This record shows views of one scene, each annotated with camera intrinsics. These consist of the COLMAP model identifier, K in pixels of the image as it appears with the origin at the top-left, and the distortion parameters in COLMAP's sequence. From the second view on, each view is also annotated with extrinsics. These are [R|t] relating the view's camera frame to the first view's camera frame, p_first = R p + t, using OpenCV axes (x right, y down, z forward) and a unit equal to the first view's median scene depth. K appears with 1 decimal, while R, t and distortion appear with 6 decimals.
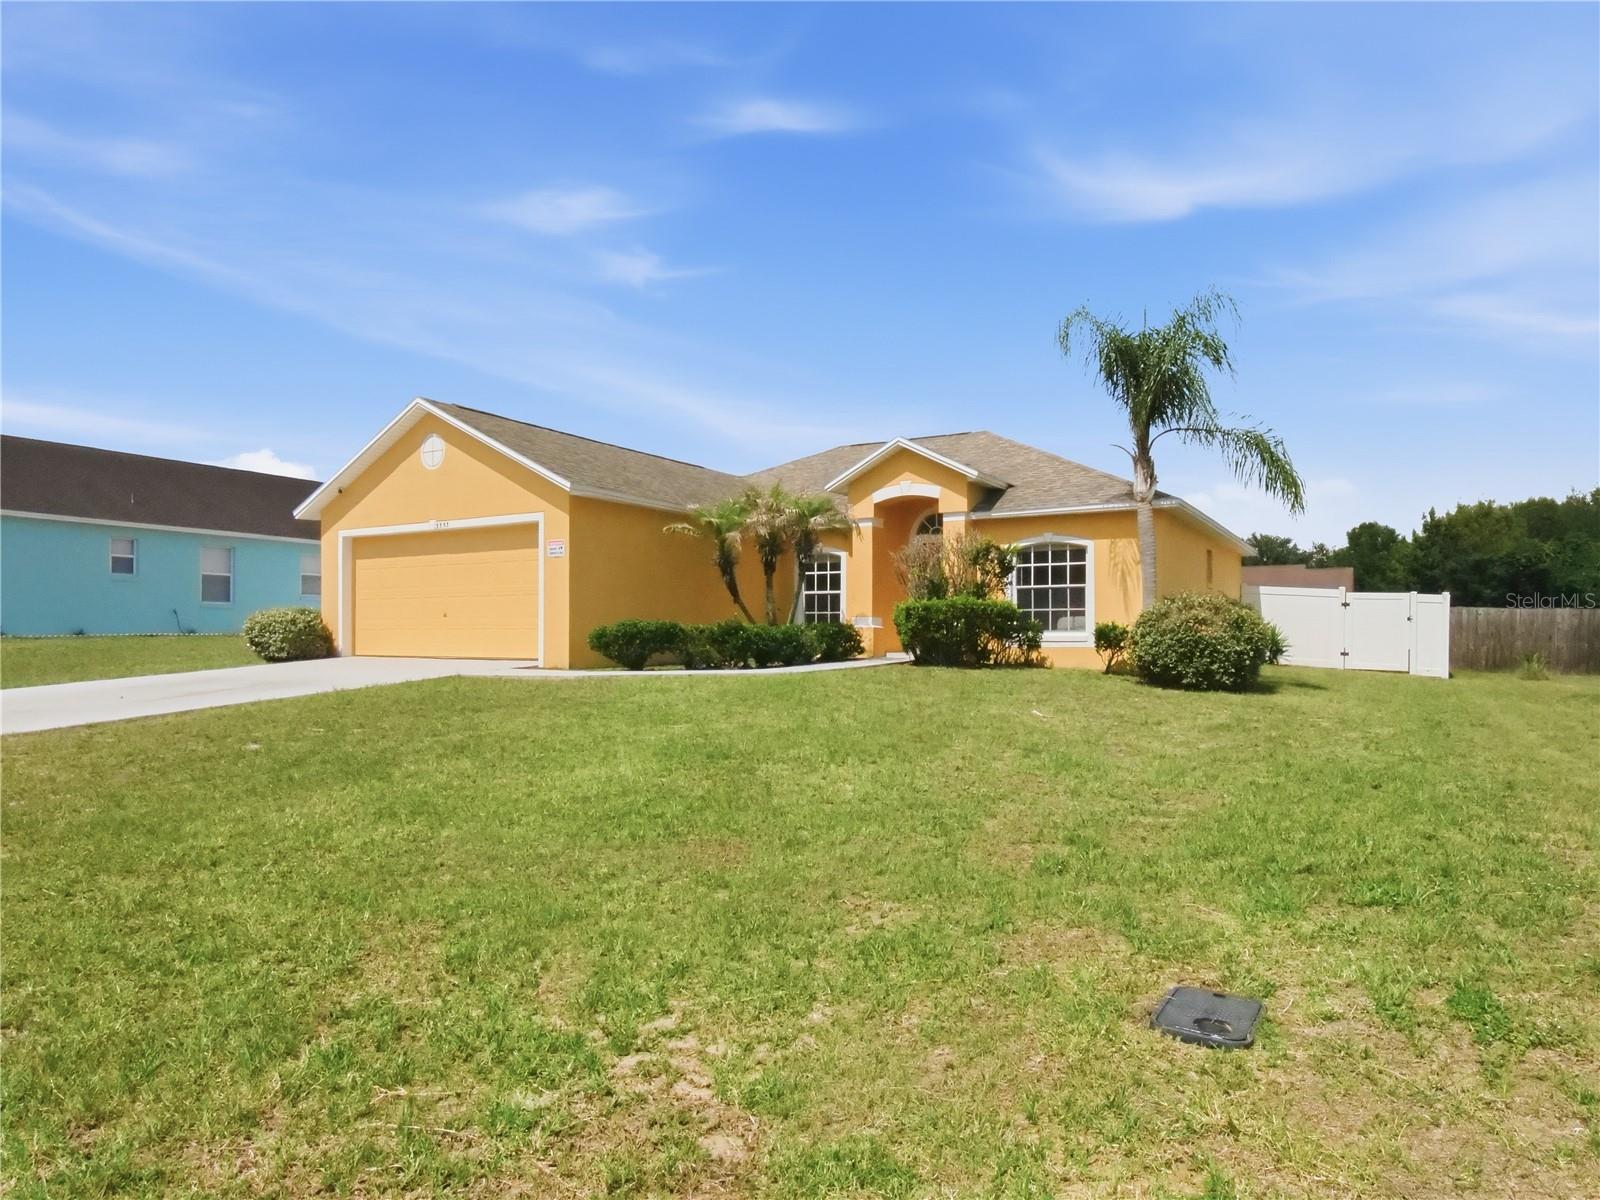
lens RADIAL K [[970.5, 0, 800.0], [0, 970.5, 600.0], [0, 0, 1]] dist [-0.023984, -0.001147]
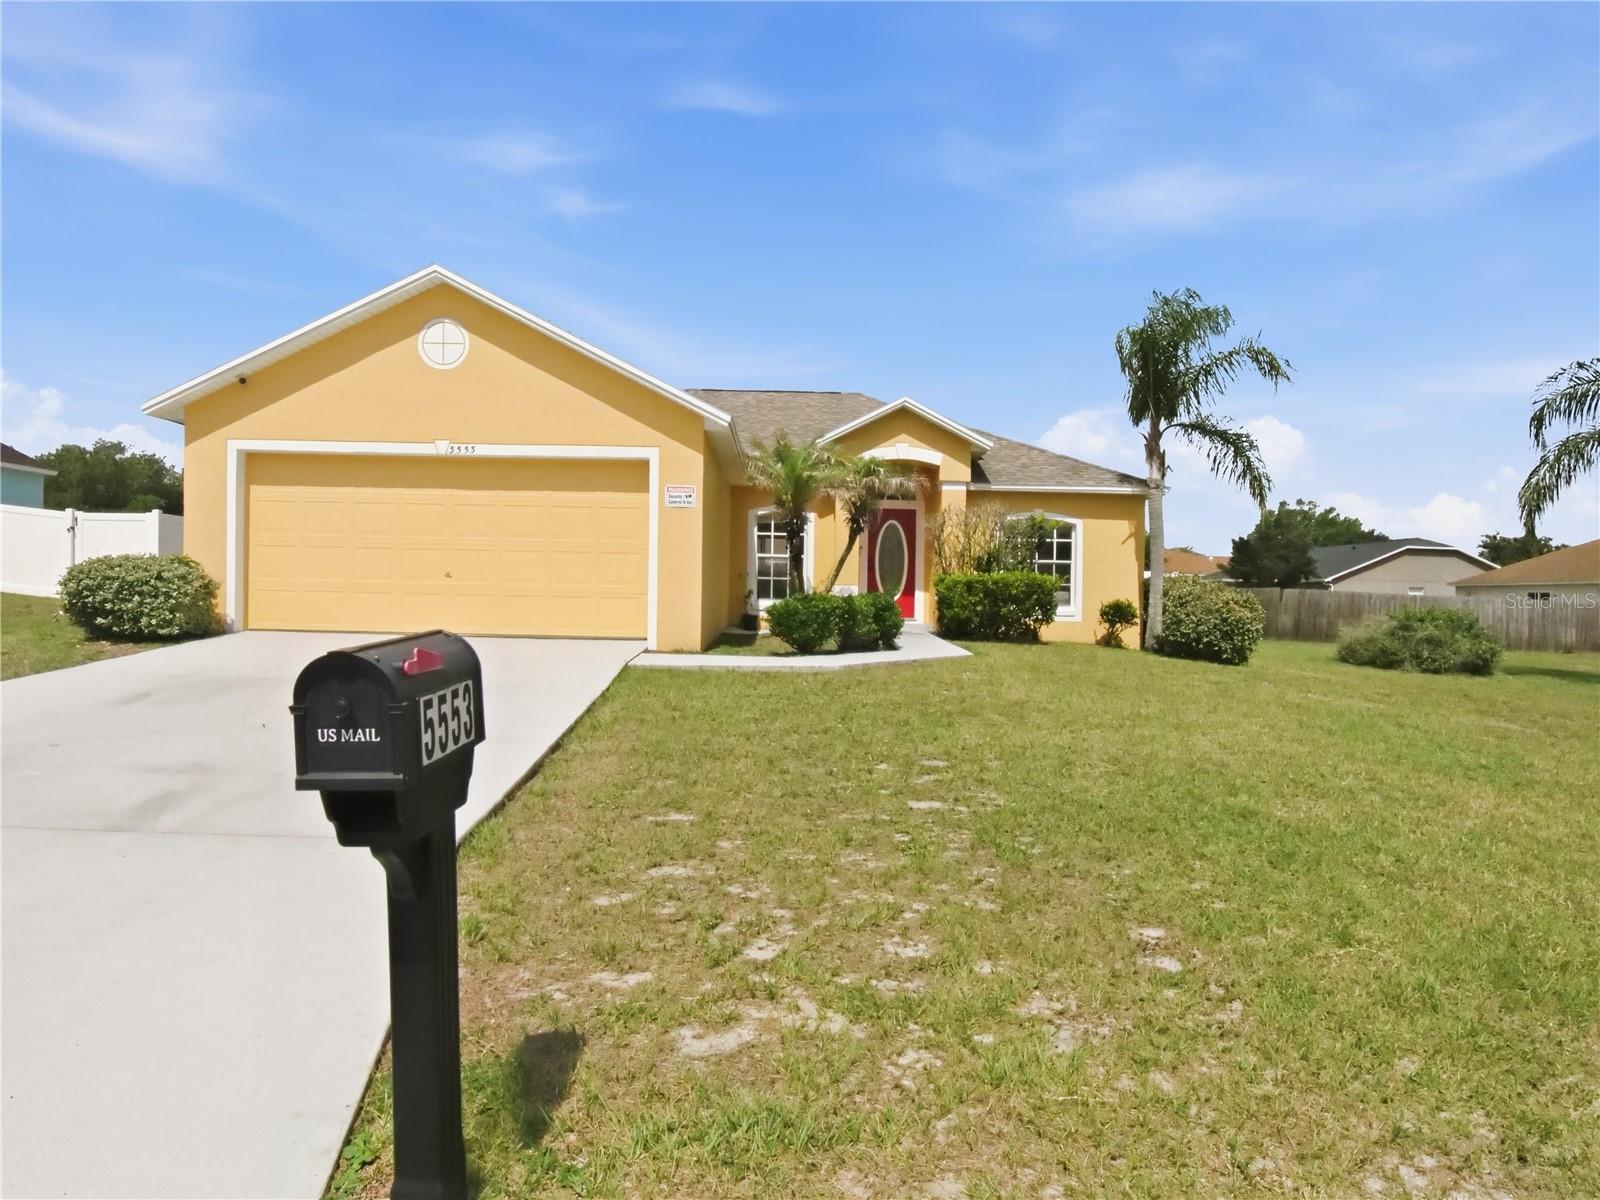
lens RADIAL K [[970.5, 0, 800.0], [0, 970.5, 600.0], [0, 0, 1]] dist [-0.023984, -0.001147]
pose [[0.860521, 0.013502, 0.509237, -0.492298], [-0.040567, 0.998290, 0.042081, -0.006351], [-0.507798, -0.056870, 0.859597, 0.246454]]
